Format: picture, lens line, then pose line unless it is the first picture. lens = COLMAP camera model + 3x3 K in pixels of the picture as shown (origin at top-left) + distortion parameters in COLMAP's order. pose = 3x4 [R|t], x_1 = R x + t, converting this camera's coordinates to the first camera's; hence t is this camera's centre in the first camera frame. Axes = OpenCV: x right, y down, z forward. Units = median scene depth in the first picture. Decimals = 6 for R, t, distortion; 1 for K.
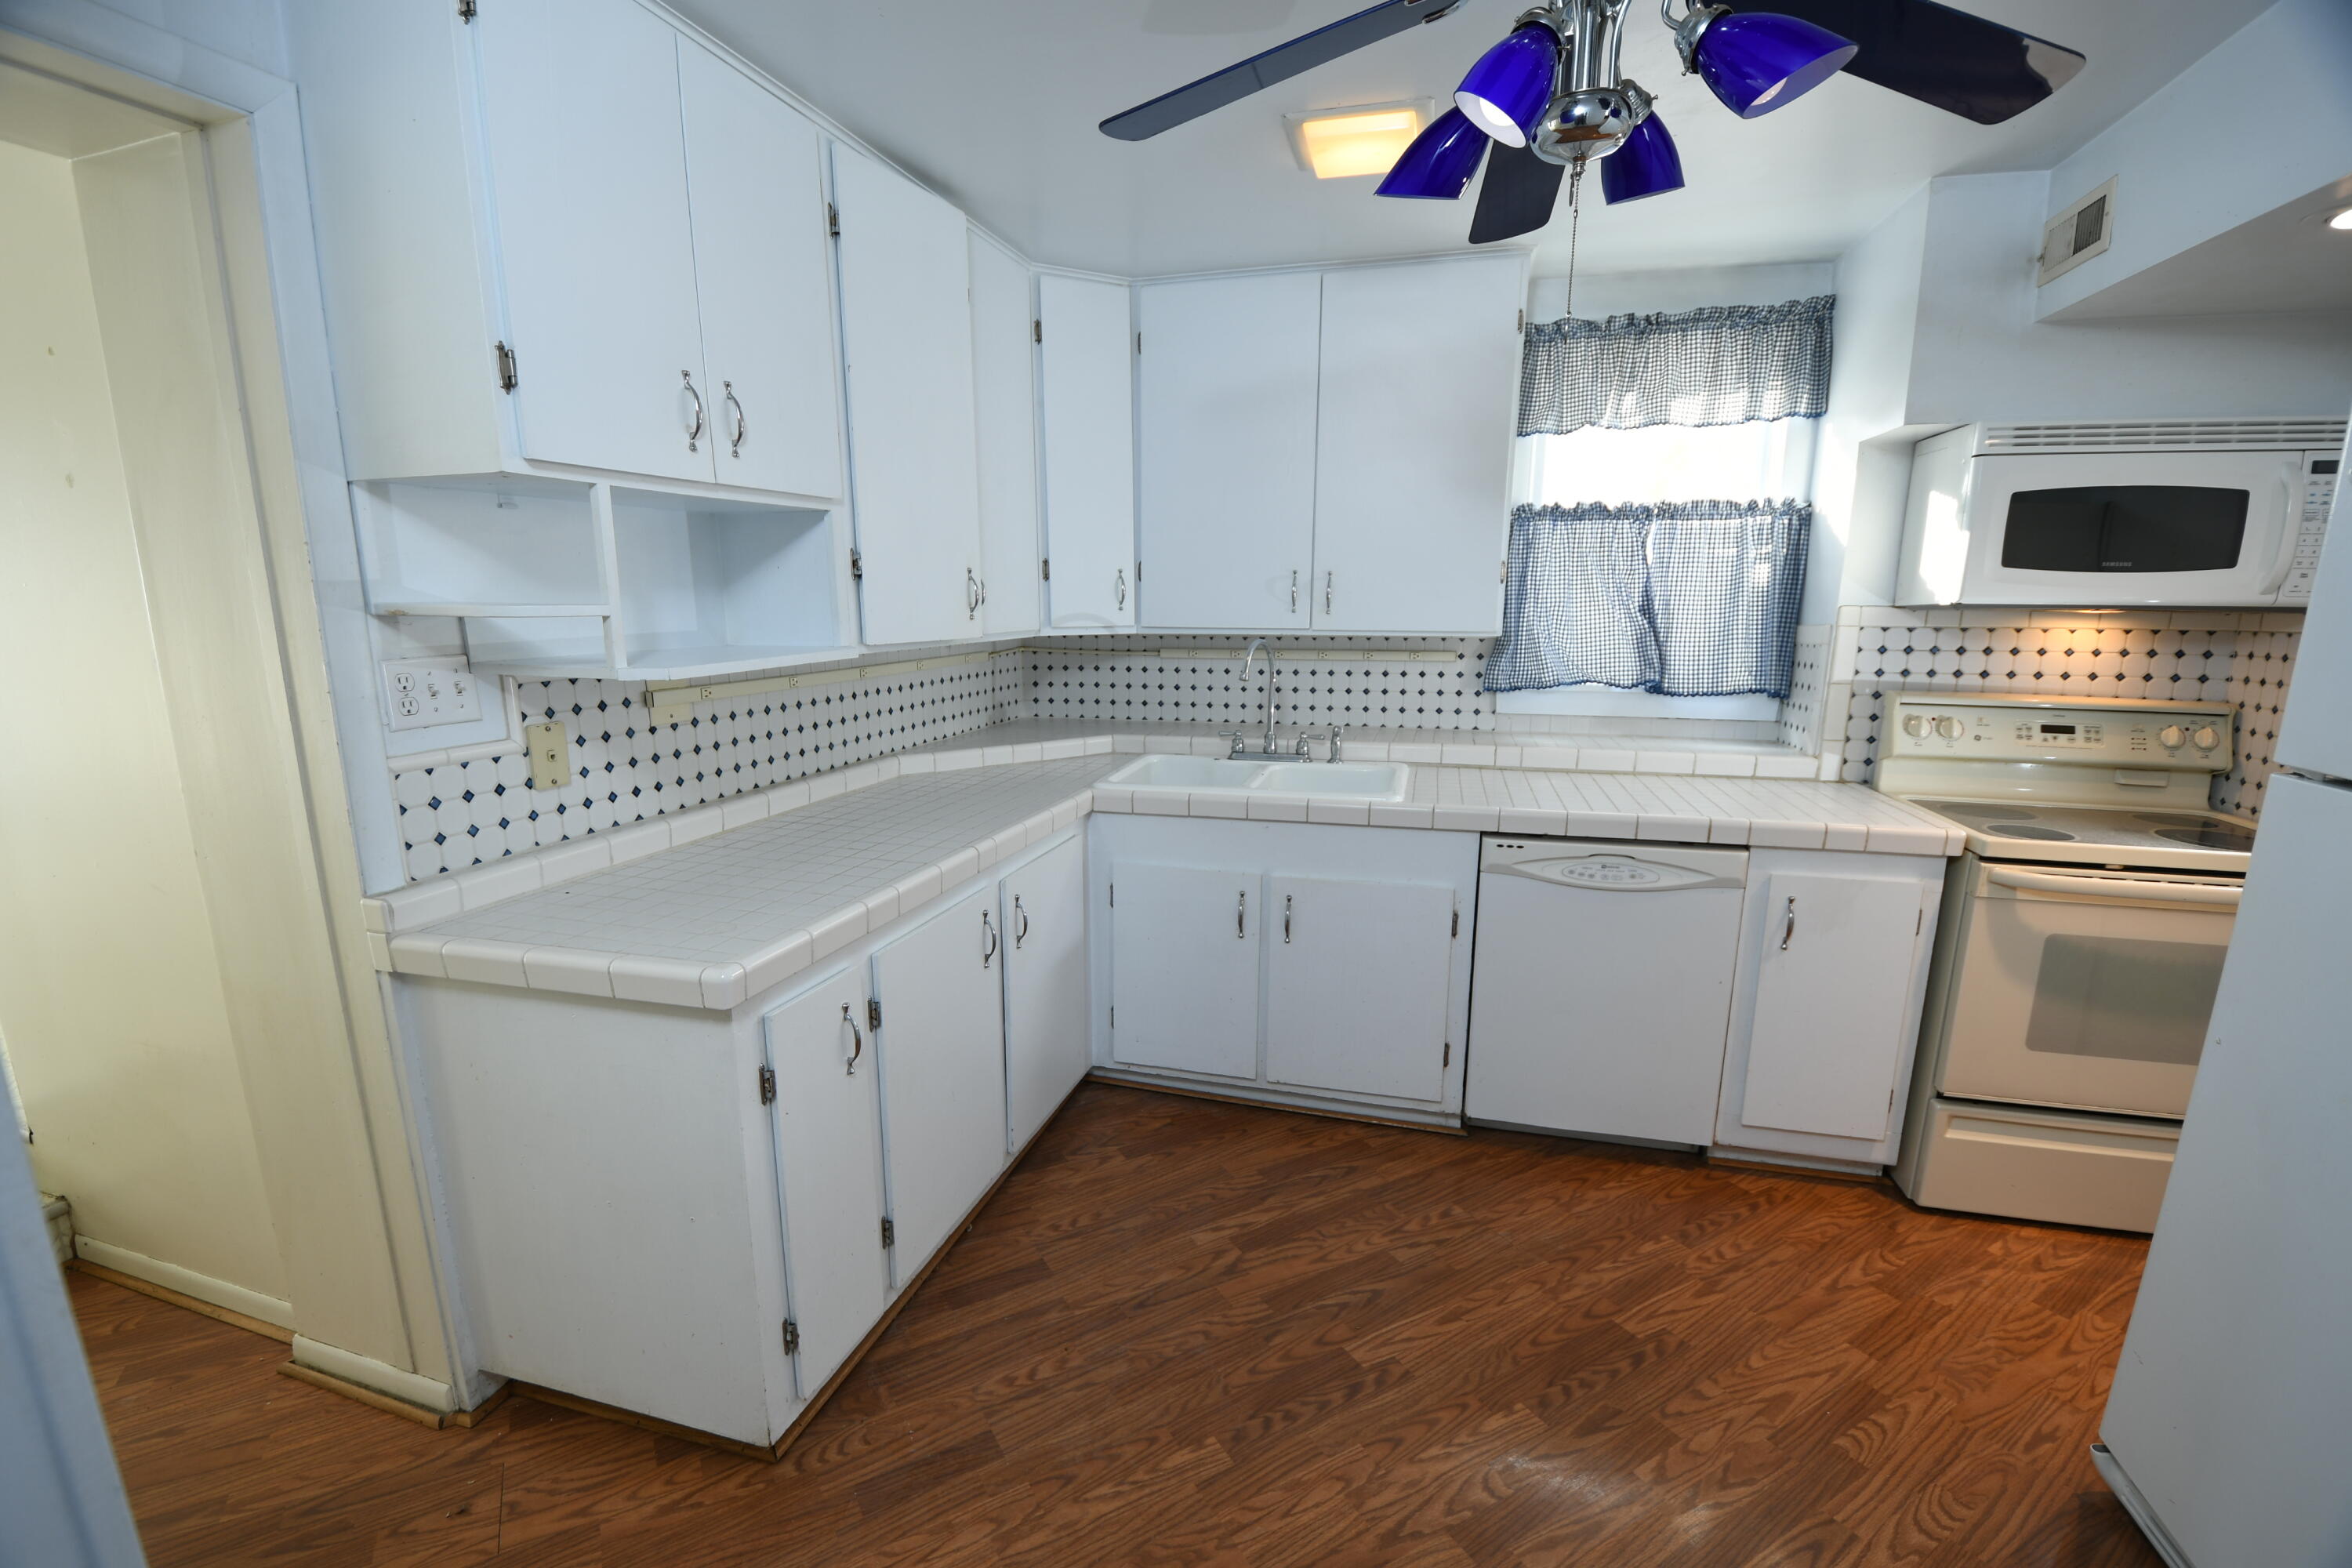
lens RADIAL K [[1024.5, 0, 1156.3], [0, 1024.5, 804.1], [0, 0, 1]] dist [-0.000796, -0.012745]
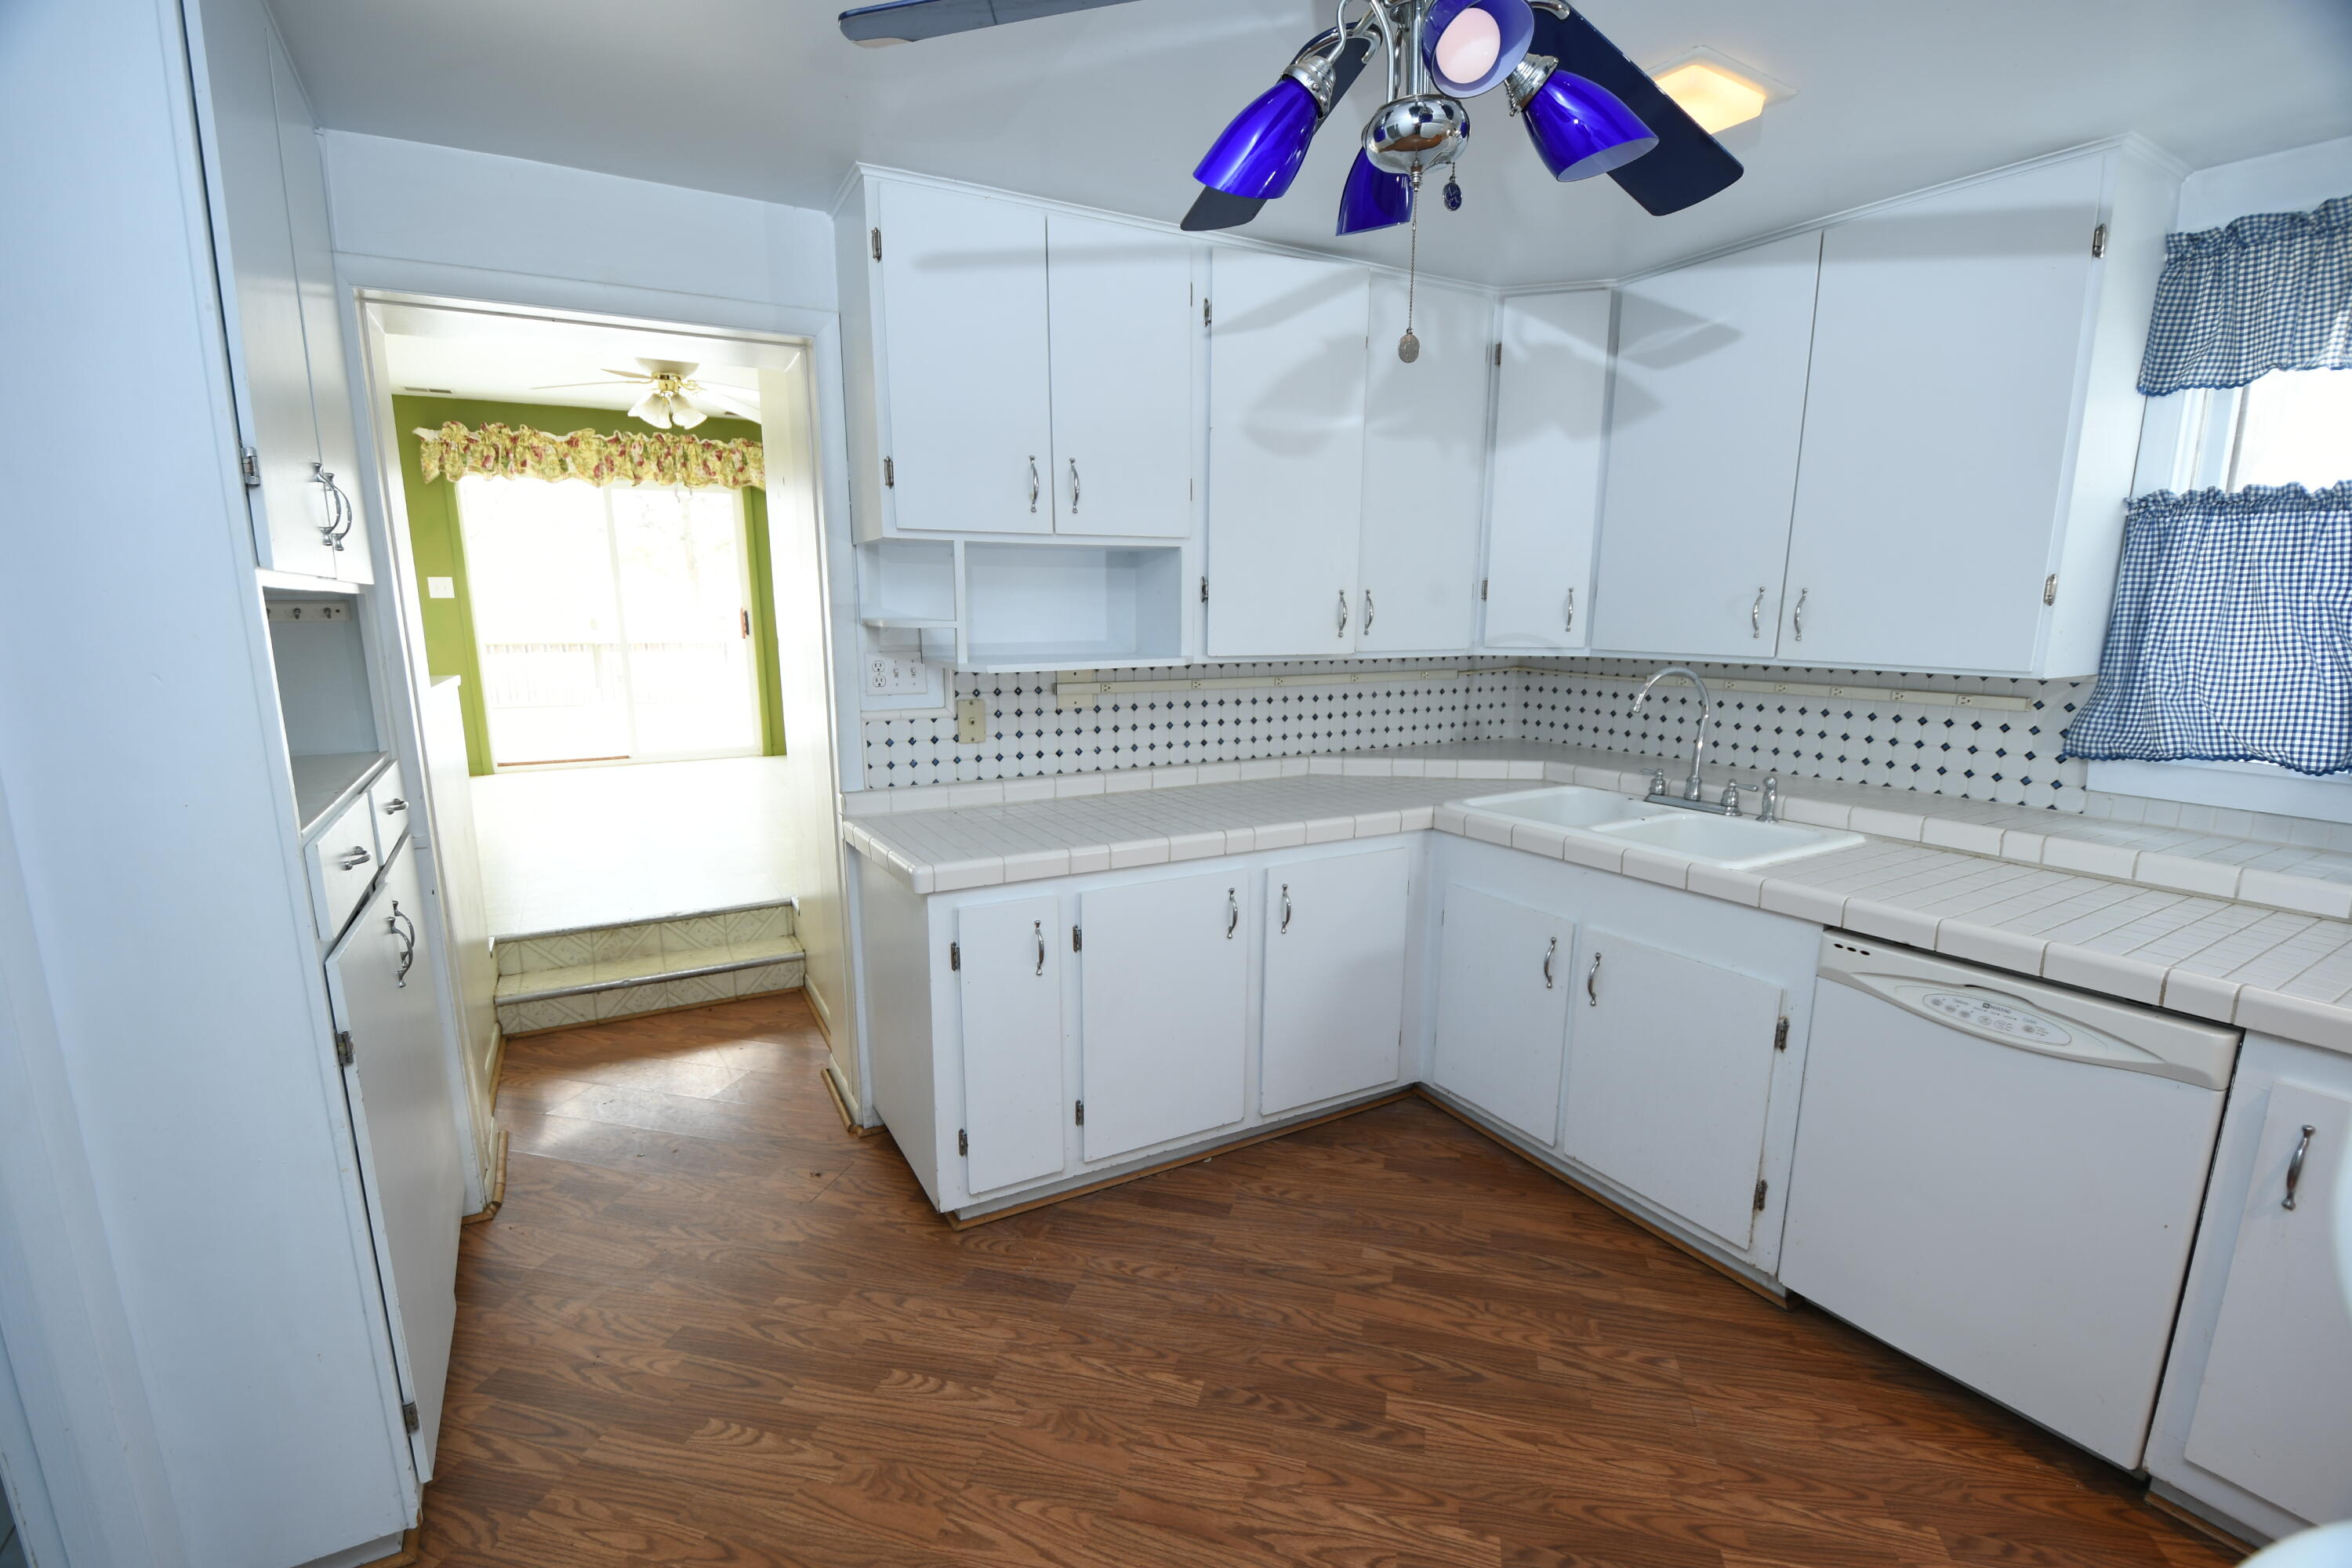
lens RADIAL K [[1024.5, 0, 1160.0], [0, 1024.5, 800.9], [0, 0, 1]] dist [-0.000796, -0.012745]
pose [[0.717408, 0.131972, -0.684039, 0.477063], [-0.143485, 0.988832, 0.040291, -0.024532], [0.681717, 0.069245, 0.728332, 0.085887]]
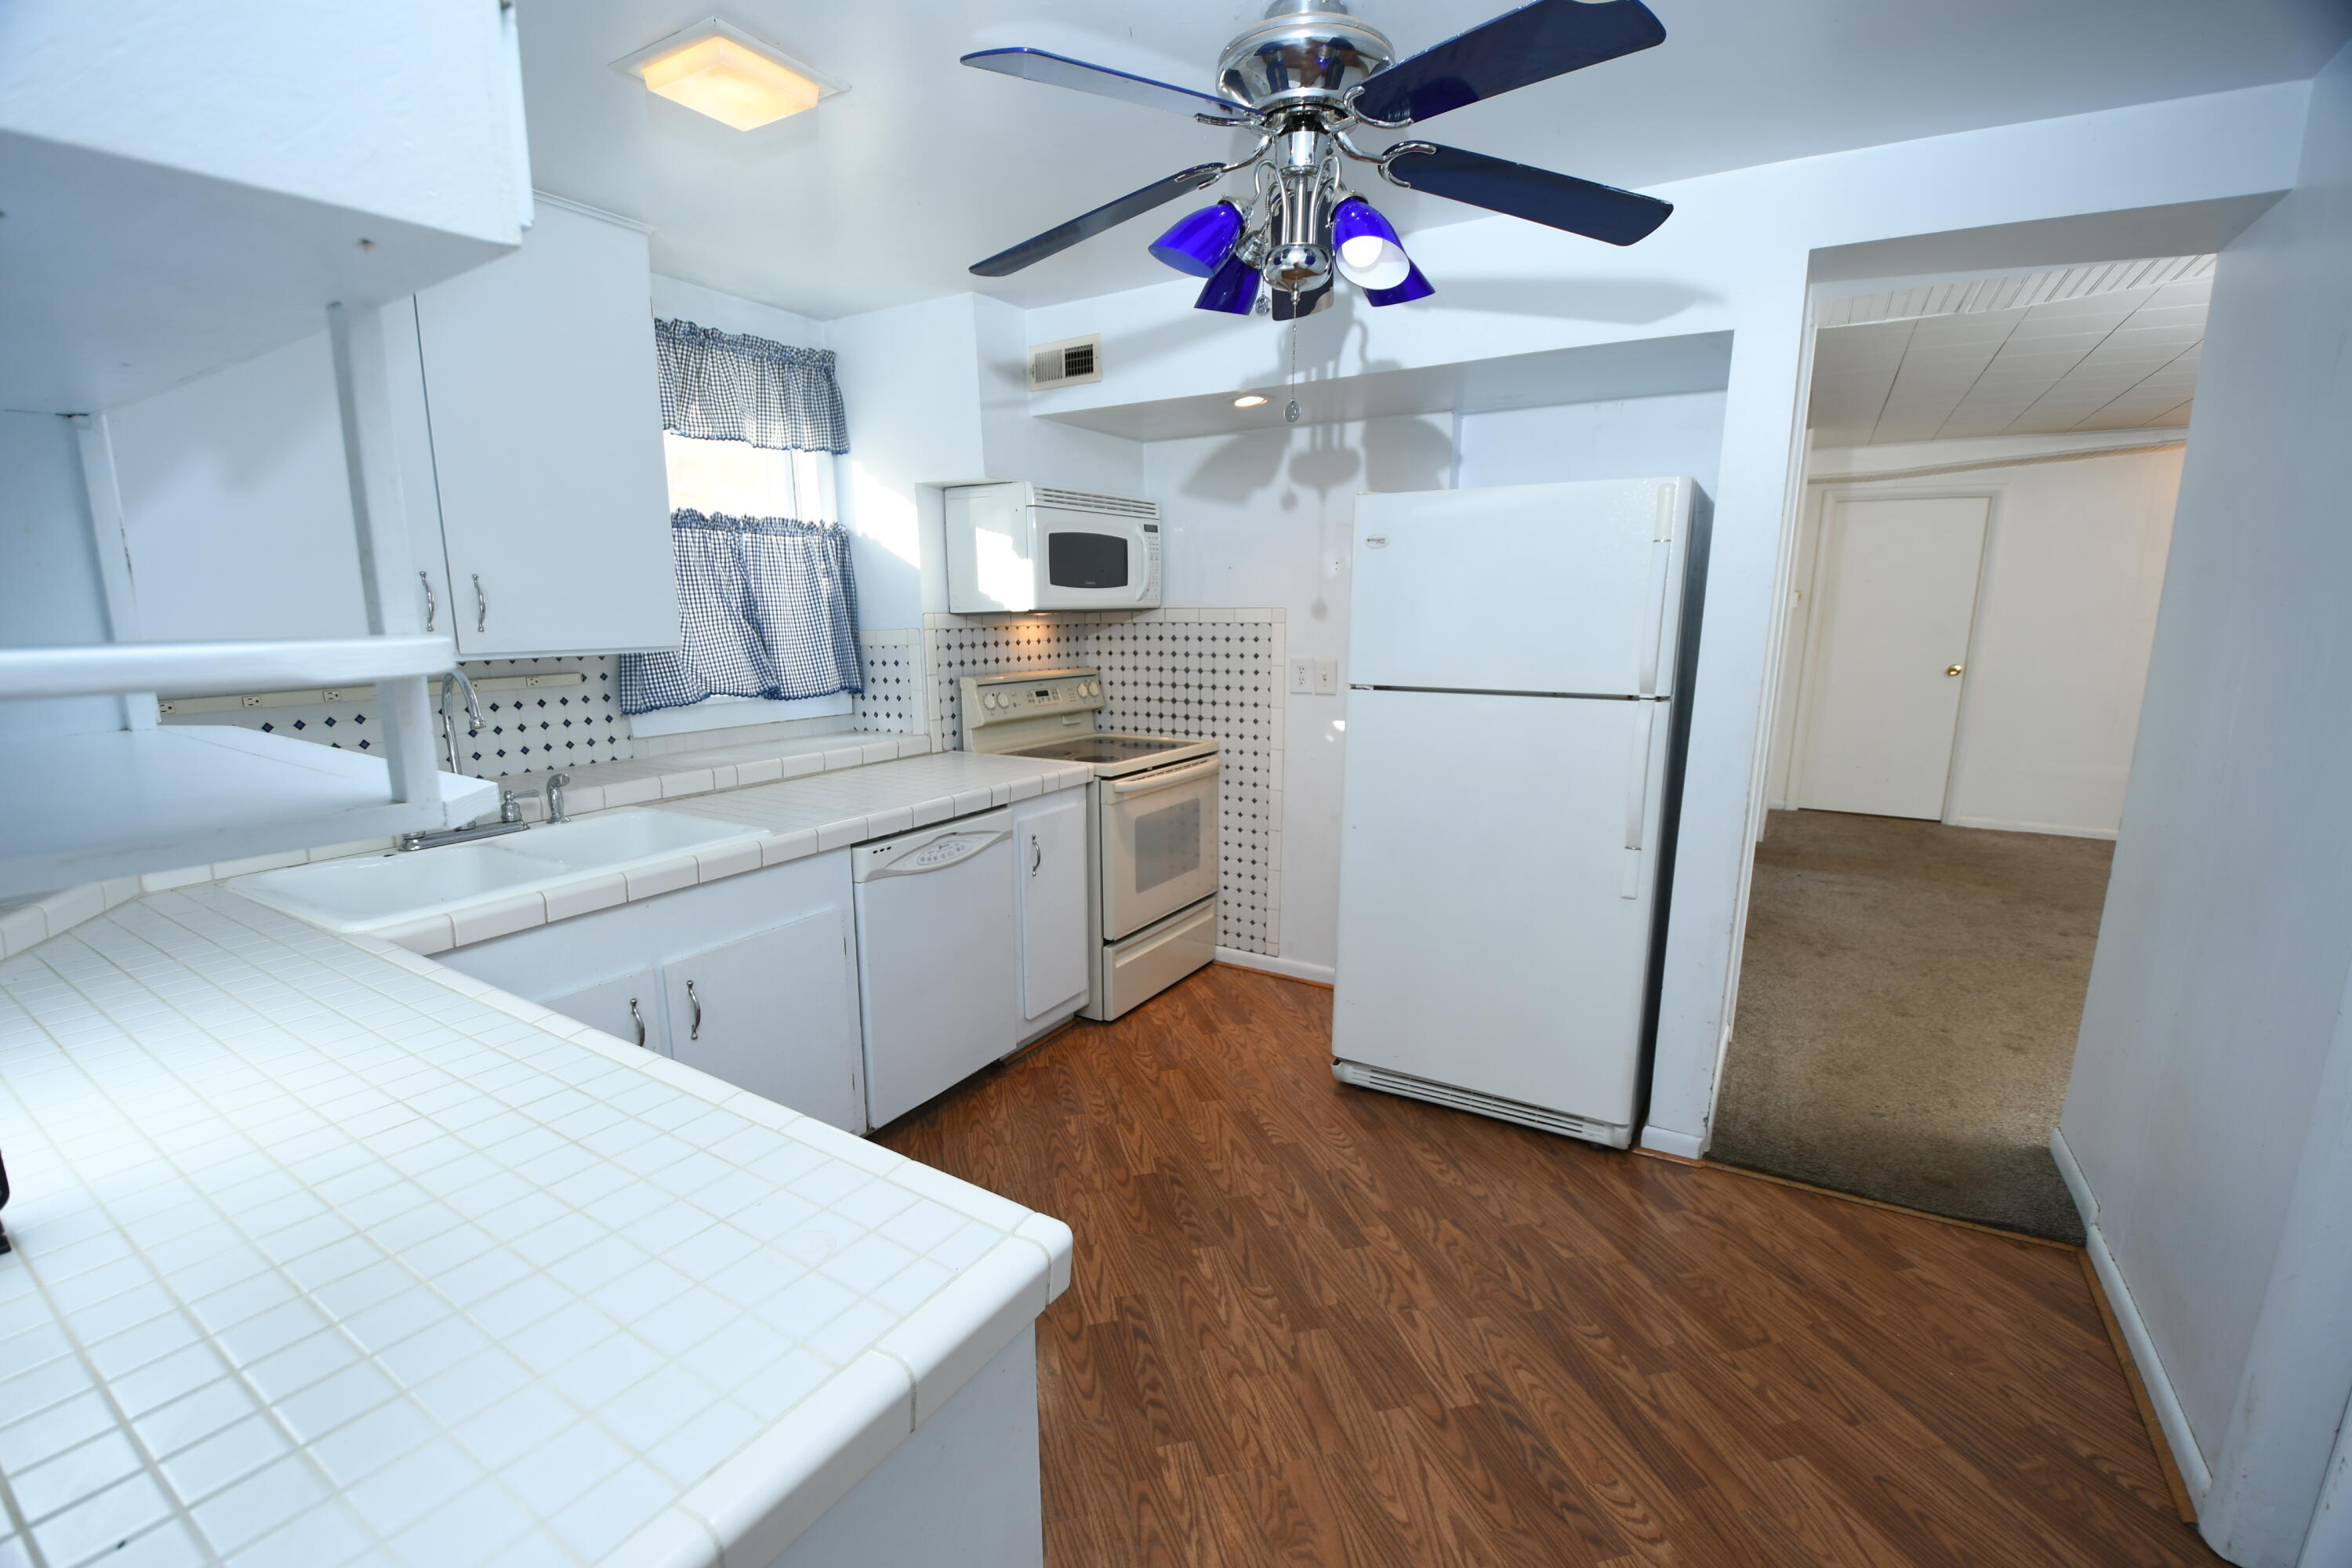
lens RADIAL K [[1024.5, 0, 1157.9], [0, 1024.5, 808.3], [0, 0, 1]] dist [-0.000796, -0.012745]
pose [[0.277465, -0.187982, 0.942166, -0.528244], [0.194763, 0.971314, 0.136441, -0.084340], [-0.940787, 0.145642, 0.306118, 0.416168]]
